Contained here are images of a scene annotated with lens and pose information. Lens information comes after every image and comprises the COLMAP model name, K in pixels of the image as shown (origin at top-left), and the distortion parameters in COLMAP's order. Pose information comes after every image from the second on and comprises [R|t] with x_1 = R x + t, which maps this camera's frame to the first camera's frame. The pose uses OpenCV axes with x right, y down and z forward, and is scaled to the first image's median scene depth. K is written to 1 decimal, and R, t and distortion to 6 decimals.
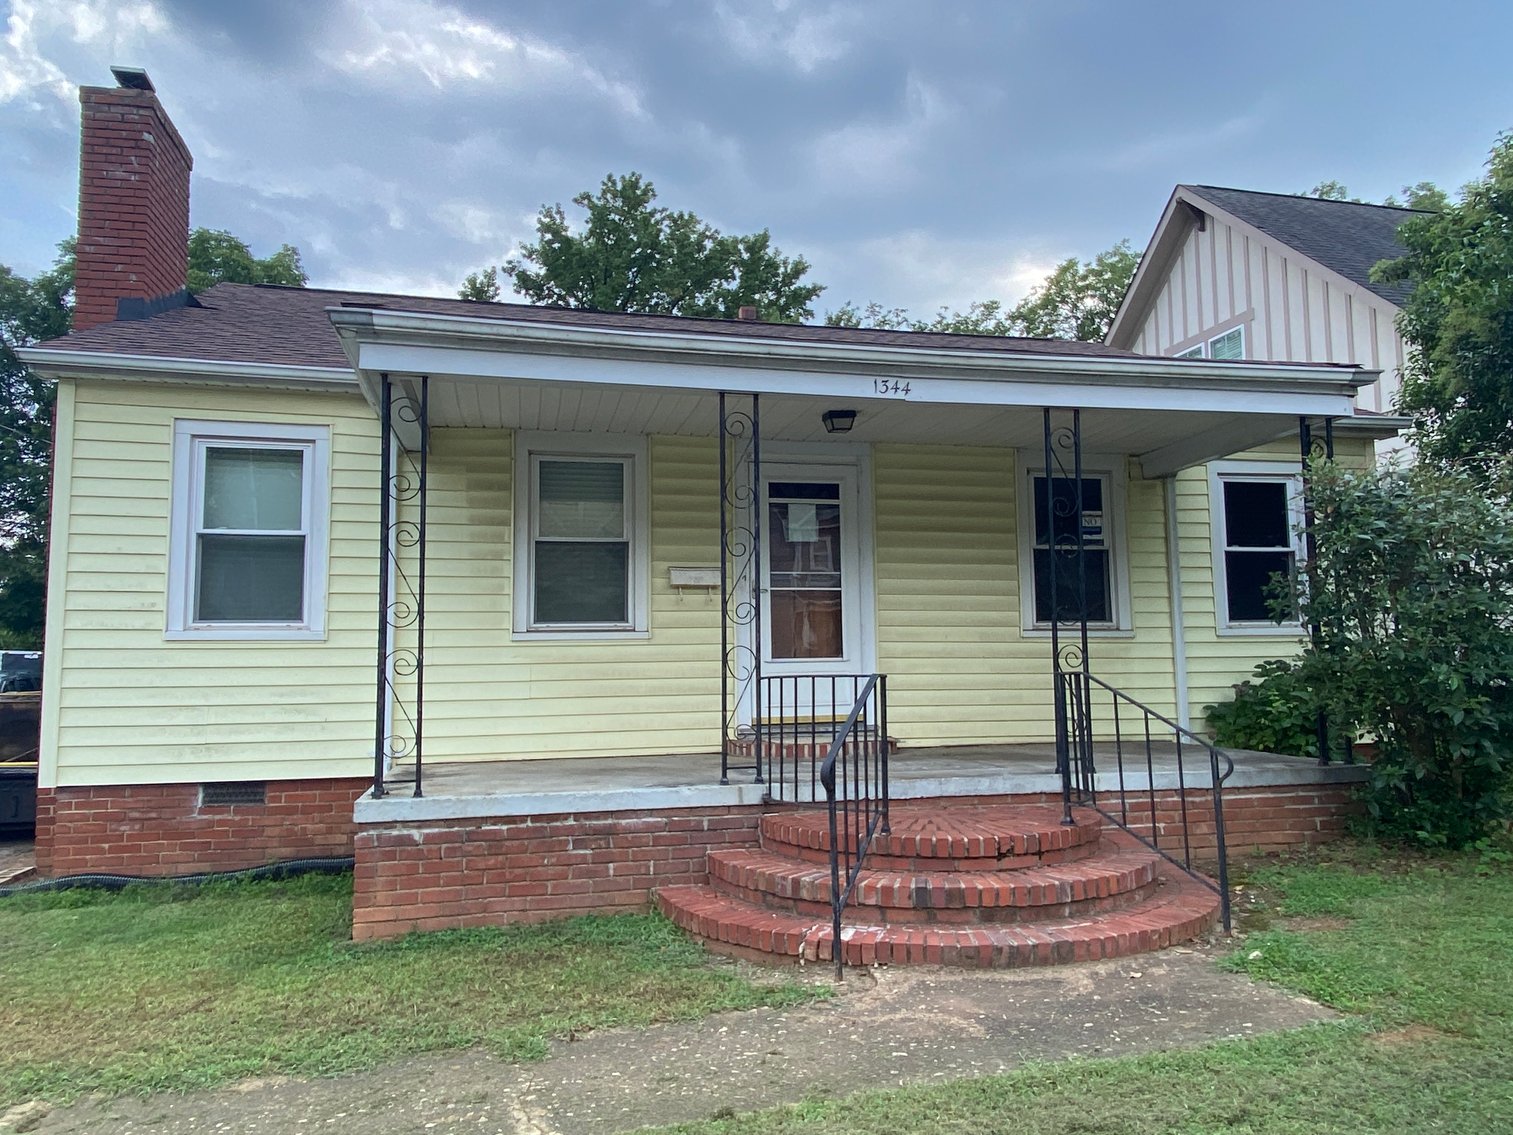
lens RADIAL K [[1035.4, 0, 756.6], [0, 1035.4, 568.1], [0, 0, 1]] dist [0.070086, -0.076584]
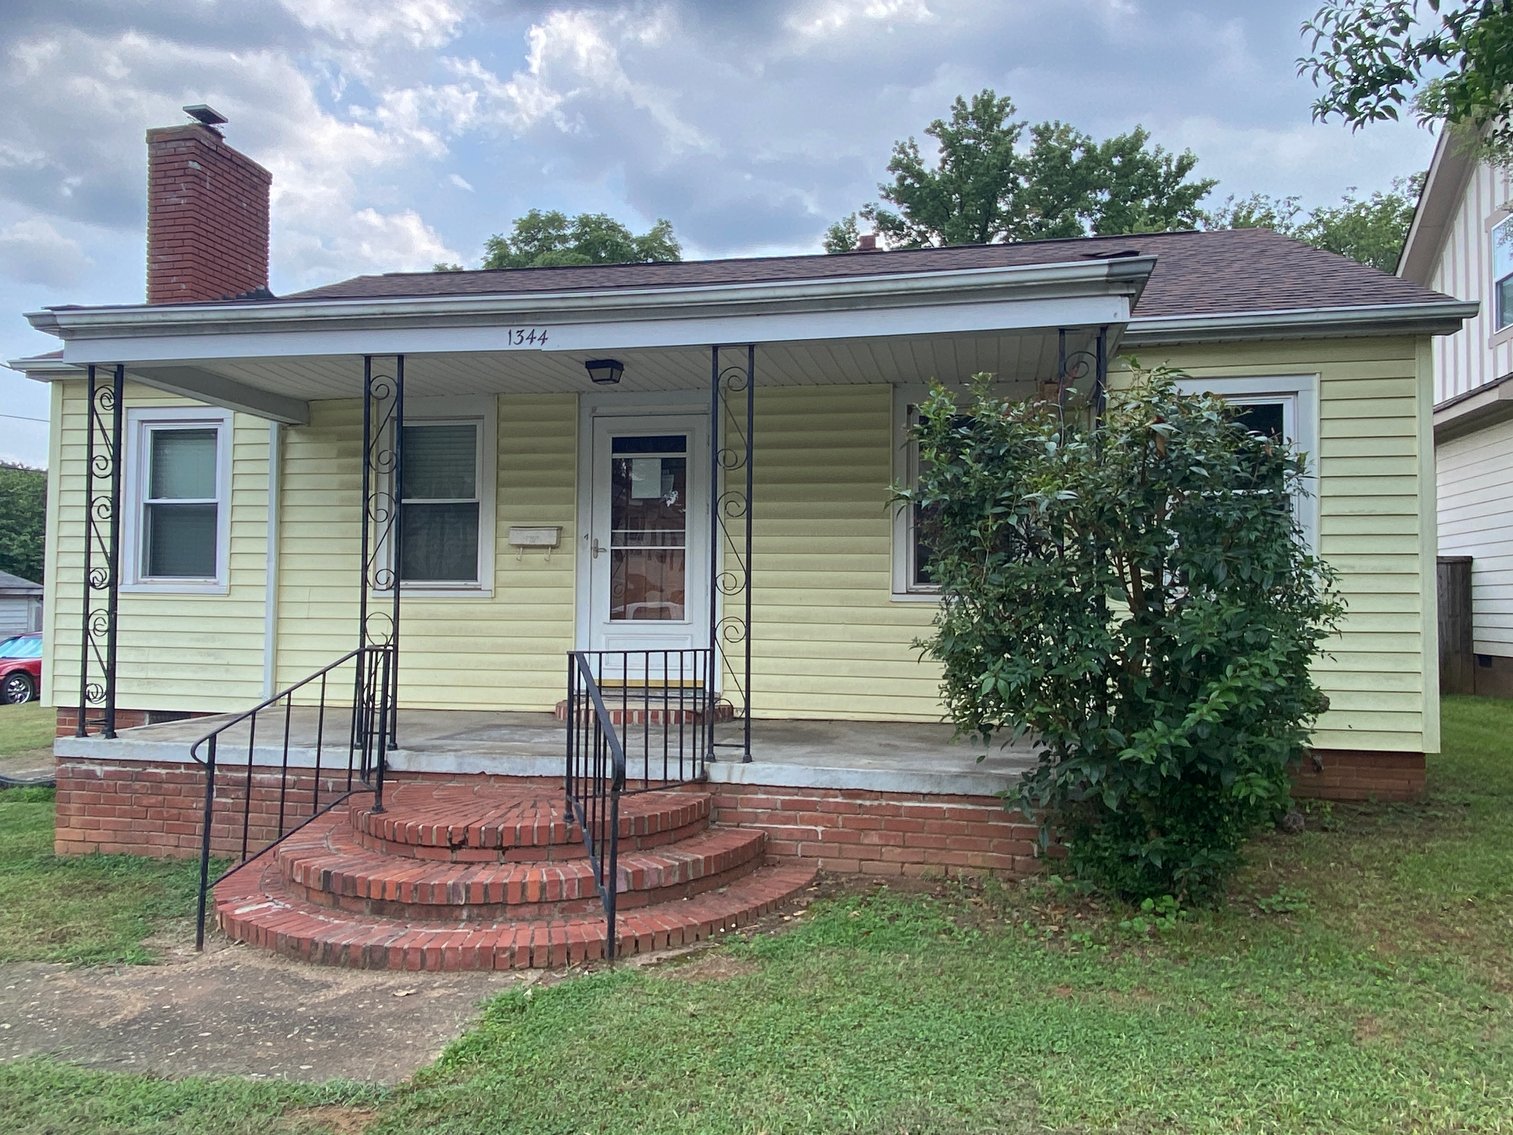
lens RADIAL K [[1035.4, 0, 772.4], [0, 1035.4, 567.8], [0, 0, 1]] dist [0.070086, -0.076584]
pose [[0.913703, 0.007075, -0.406321, 0.605037], [0.016765, 0.998341, 0.055082, -0.013486], [0.406037, -0.057141, 0.912069, 0.193168]]
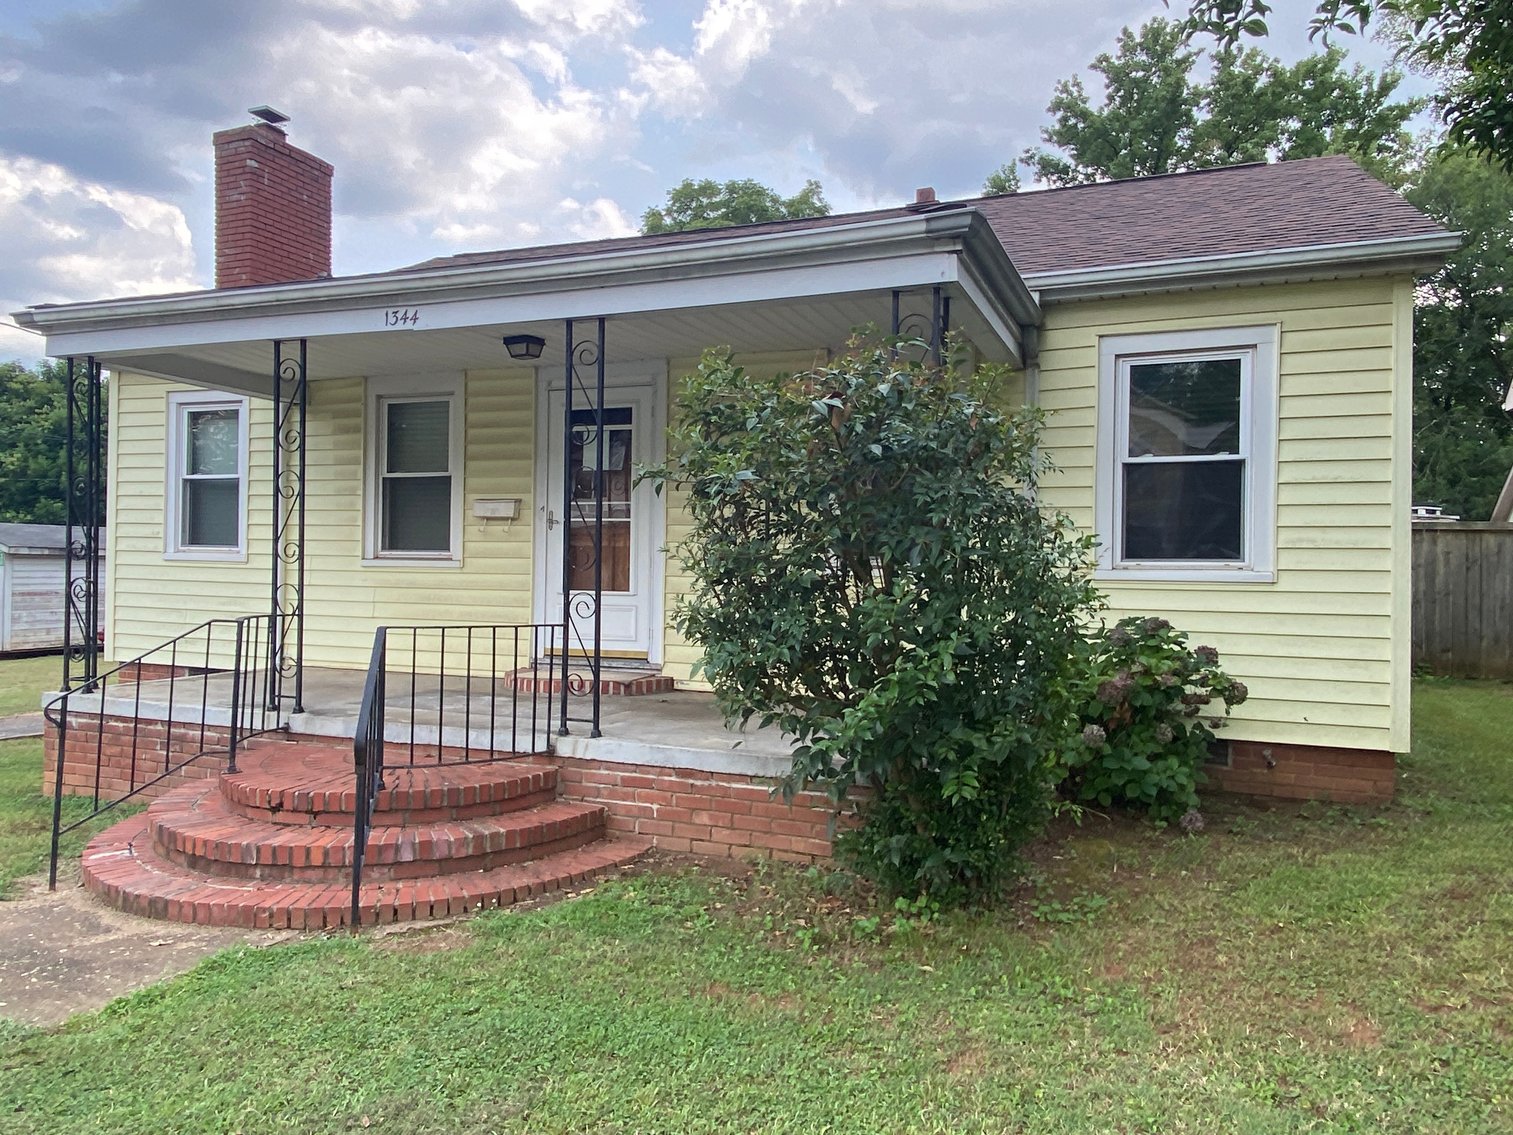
lens RADIAL K [[1035.4, 0, 768.7], [0, 1035.4, 561.1], [0, 0, 1]] dist [0.070086, -0.076584]
pose [[0.823022, 0.024107, -0.567498, 0.815810], [0.026663, 0.996358, 0.080993, -0.017199], [0.567384, -0.081790, 0.819382, 0.328165]]
